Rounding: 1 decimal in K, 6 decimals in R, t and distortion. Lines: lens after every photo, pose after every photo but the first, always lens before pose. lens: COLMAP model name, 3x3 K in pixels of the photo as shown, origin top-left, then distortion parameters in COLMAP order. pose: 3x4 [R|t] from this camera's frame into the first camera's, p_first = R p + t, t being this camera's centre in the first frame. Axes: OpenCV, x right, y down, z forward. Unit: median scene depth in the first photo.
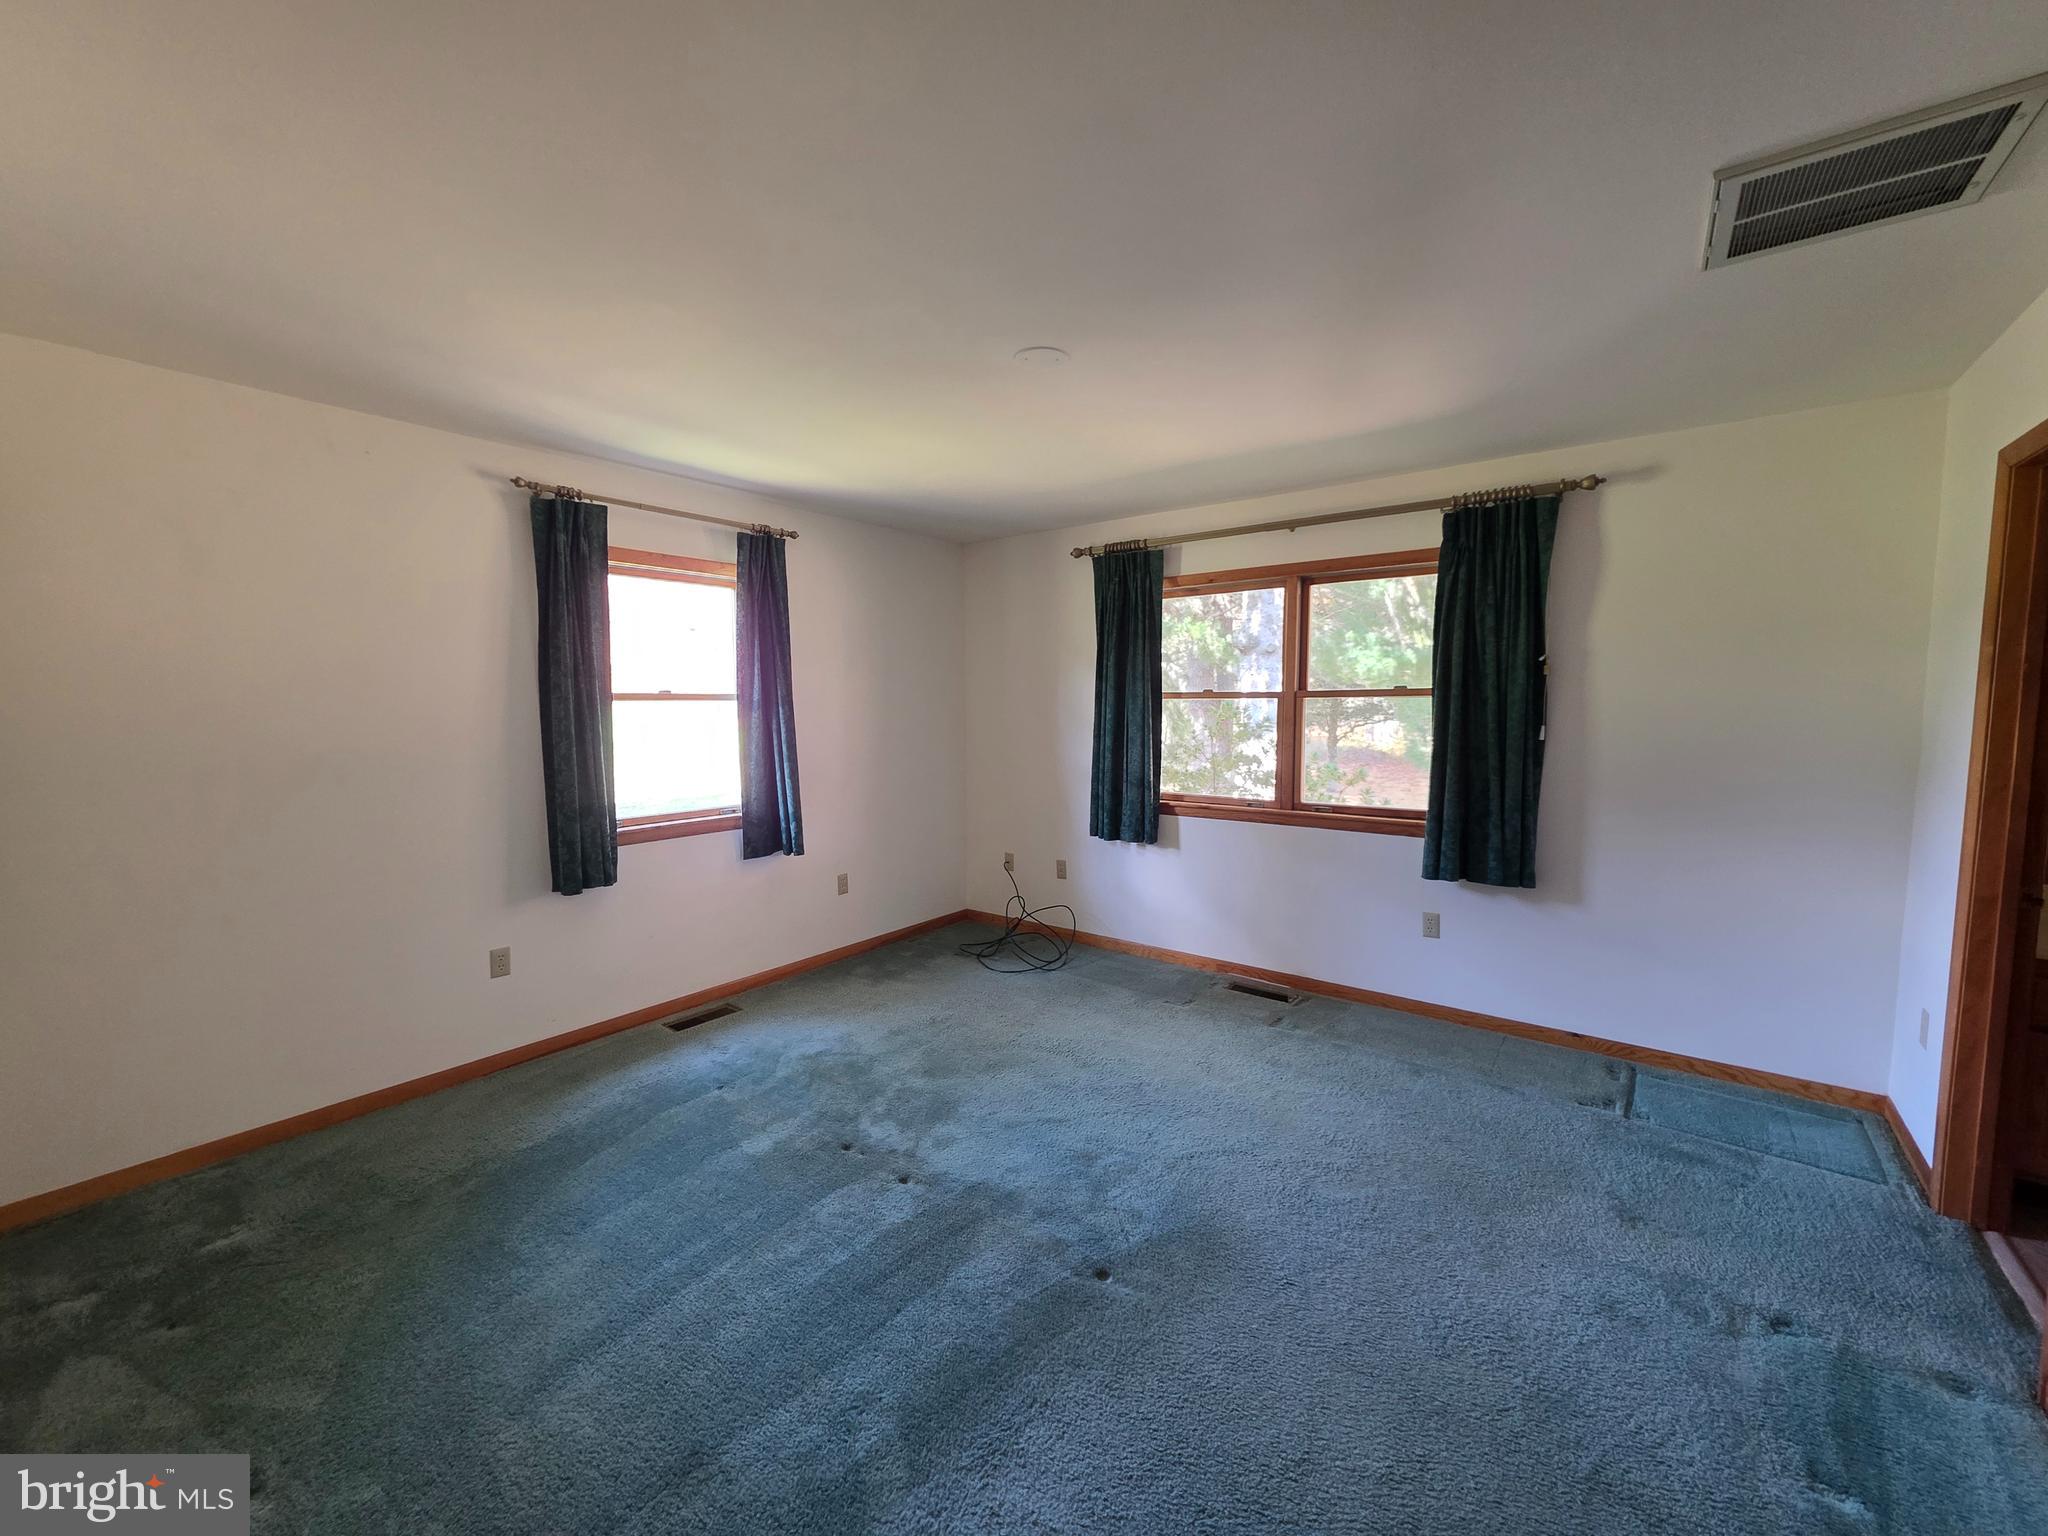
lens RADIAL K [[812.7, 0, 1024.0], [0, 812.7, 768.0], [0, 0, 1]] dist [0.000817, 0.000055]
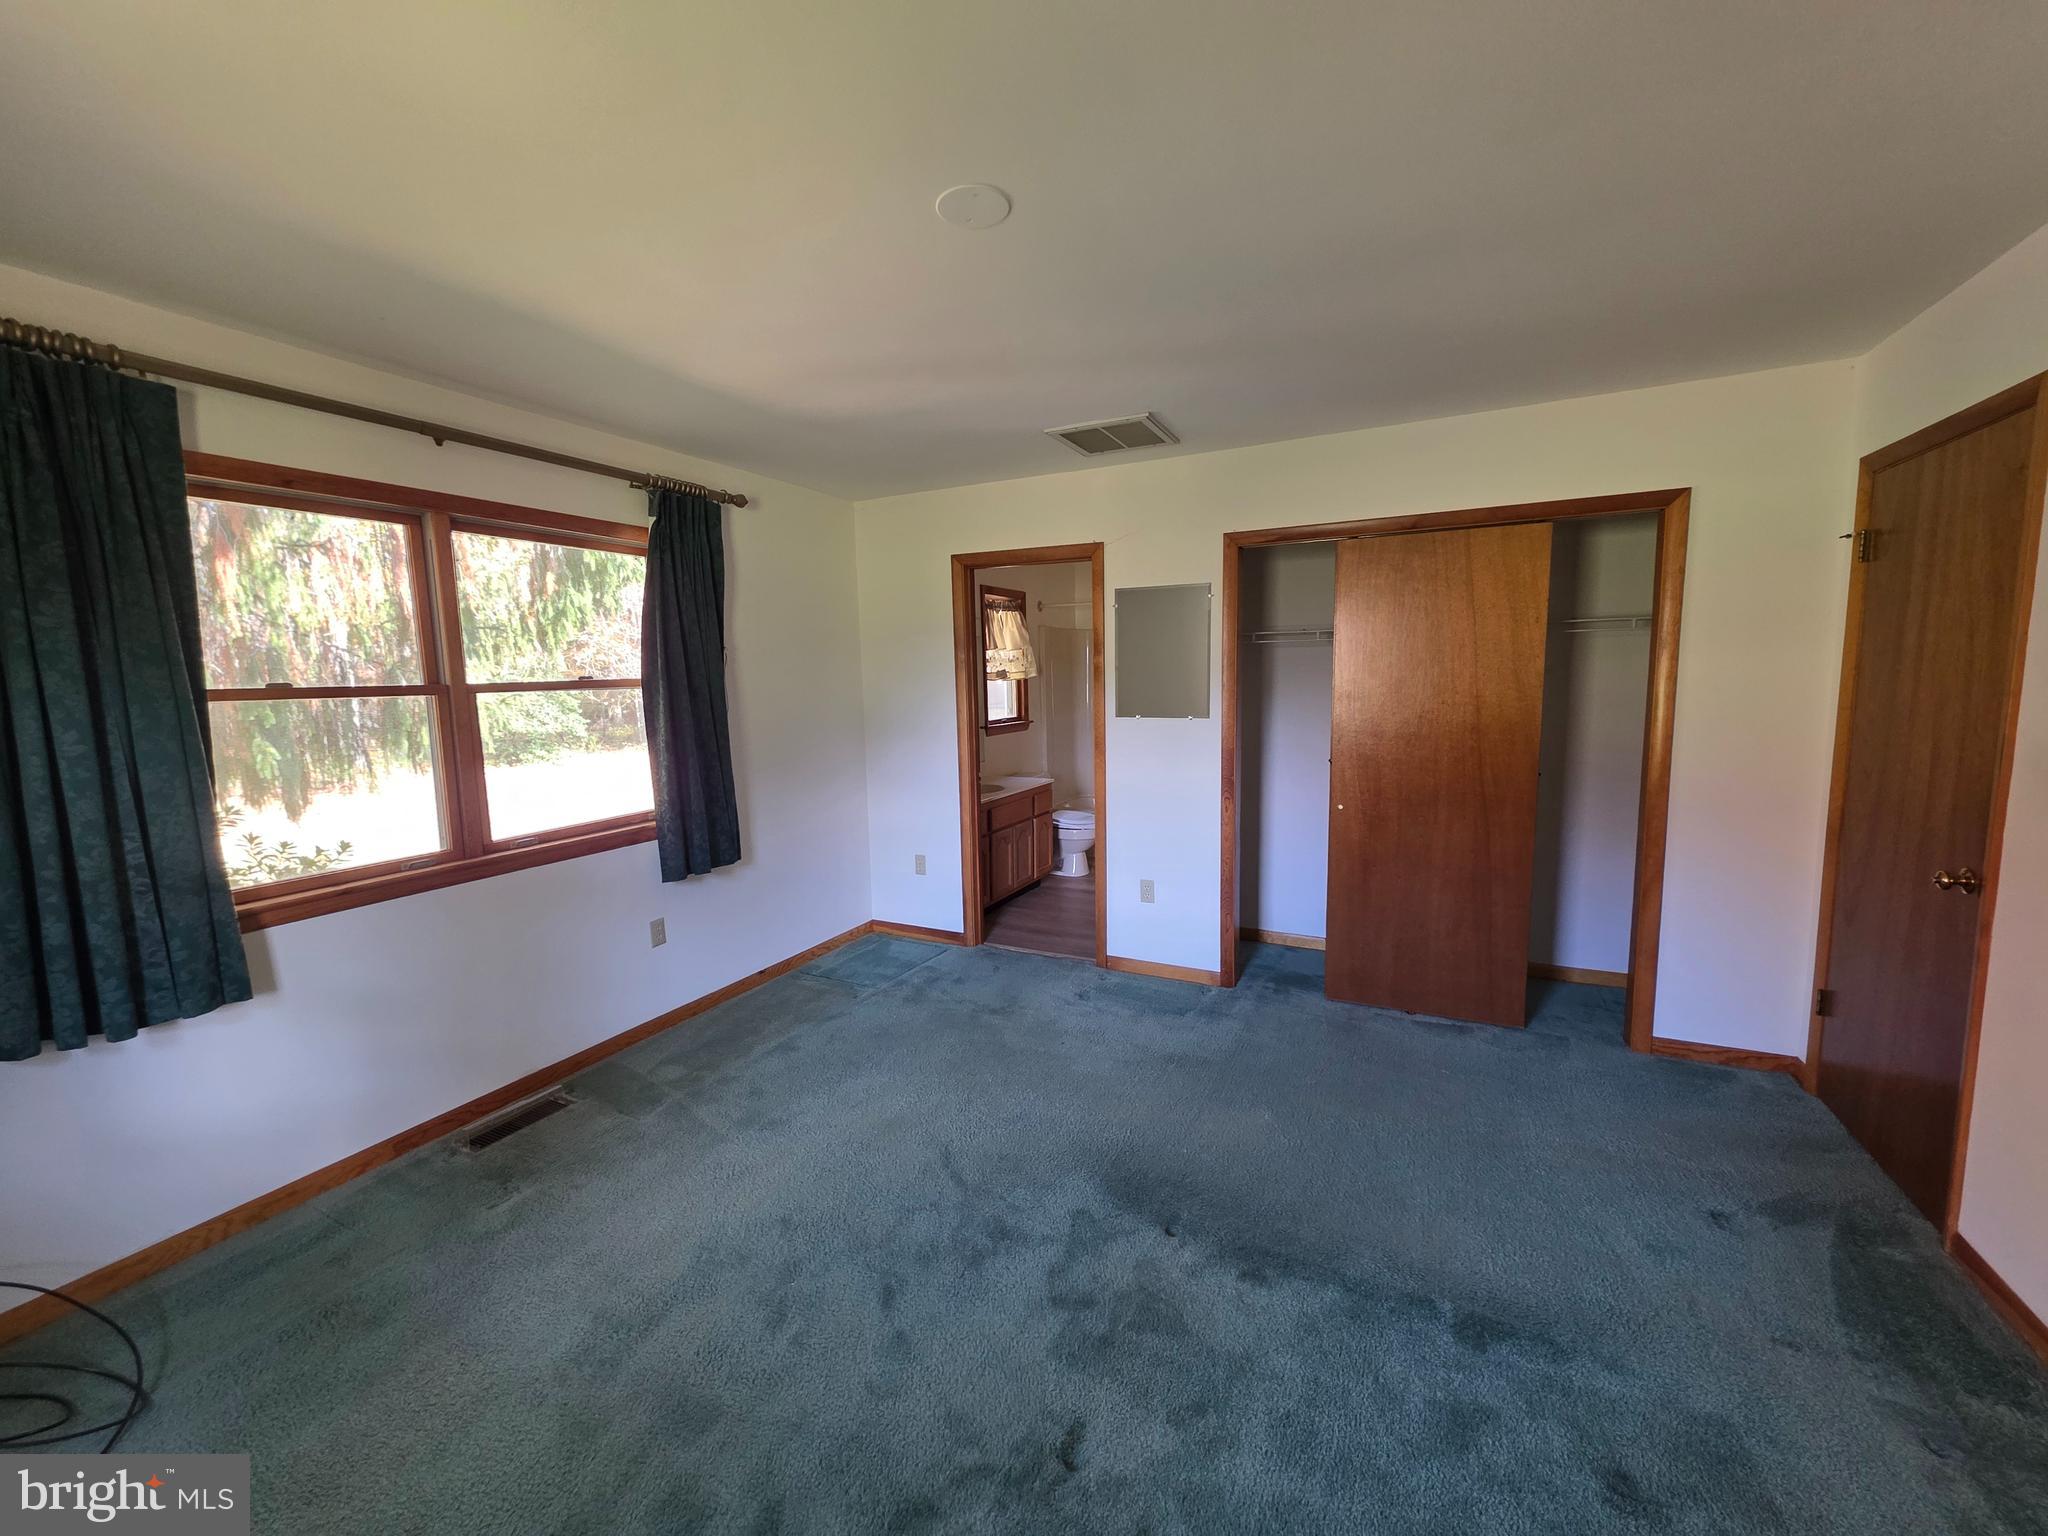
lens RADIAL K [[812.7, 0, 1024.0], [0, 812.7, 768.0], [0, 0, 1]] dist [0.000817, 0.000055]
pose [[-0.185632, -0.106371, 0.976845, -0.483072], [0.103827, 0.986435, 0.127146, -0.070941], [-0.977119, 0.125025, -0.172069, 0.741871]]
